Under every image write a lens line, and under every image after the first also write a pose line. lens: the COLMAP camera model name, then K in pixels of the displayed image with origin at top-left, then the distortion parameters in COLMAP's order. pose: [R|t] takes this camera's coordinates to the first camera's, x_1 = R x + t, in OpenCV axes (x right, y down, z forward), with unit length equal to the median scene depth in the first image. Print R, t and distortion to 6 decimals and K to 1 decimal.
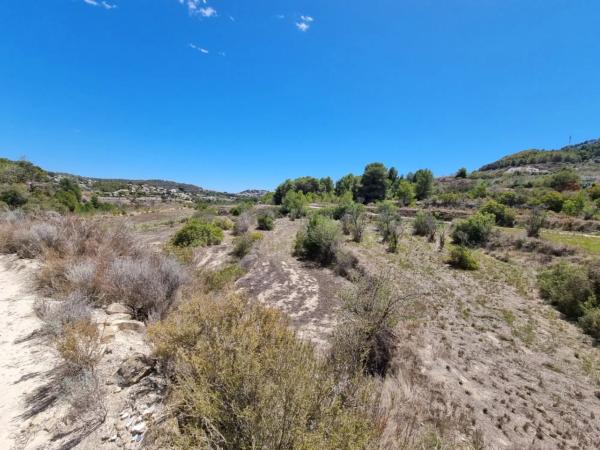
lens RADIAL K [[245.1, 0, 300.0], [0, 245.1, 225.0], [0, 0, 1]] dist [0.013563, -0.008568]
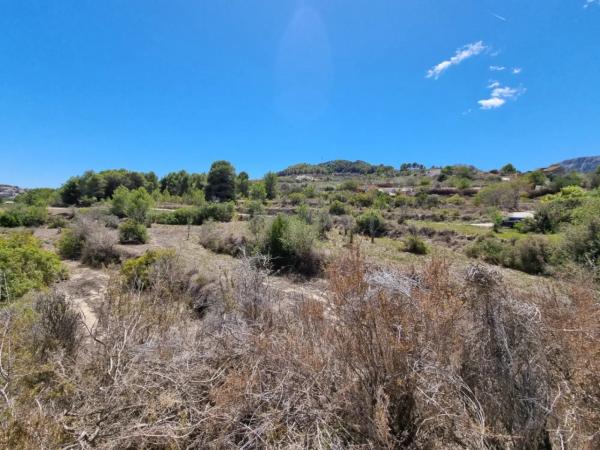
lens RADIAL K [[244.0, 0, 295.9], [0, 244.0, 216.5], [0, 0, 1]] dist [-0.002549, -0.000280]
pose [[0.743825, -0.047307, 0.666699, -0.186032], [0.069245, 0.997579, -0.006470, -0.013914], [-0.664778, 0.050978, 0.745299, 0.149994]]
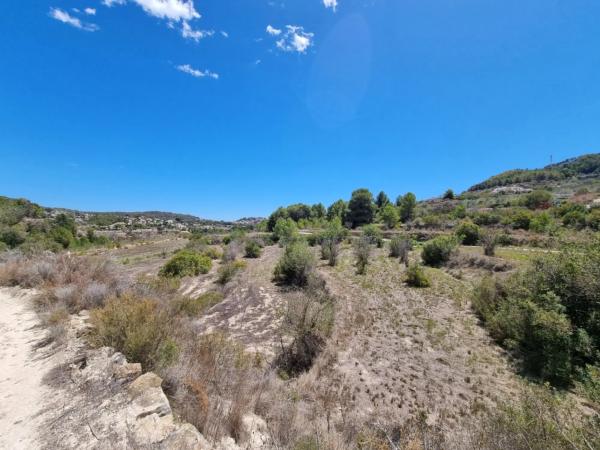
lens RADIAL K [[245.1, 0, 300.0], [0, 245.1, 225.0], [0, 0, 1]] dist [0.013563, -0.008568]
pose [[0.999193, -0.038171, 0.012524, 0.038268], [0.039266, 0.993834, -0.103691, -0.001171], [-0.008489, 0.104099, 0.994531, -0.039241]]
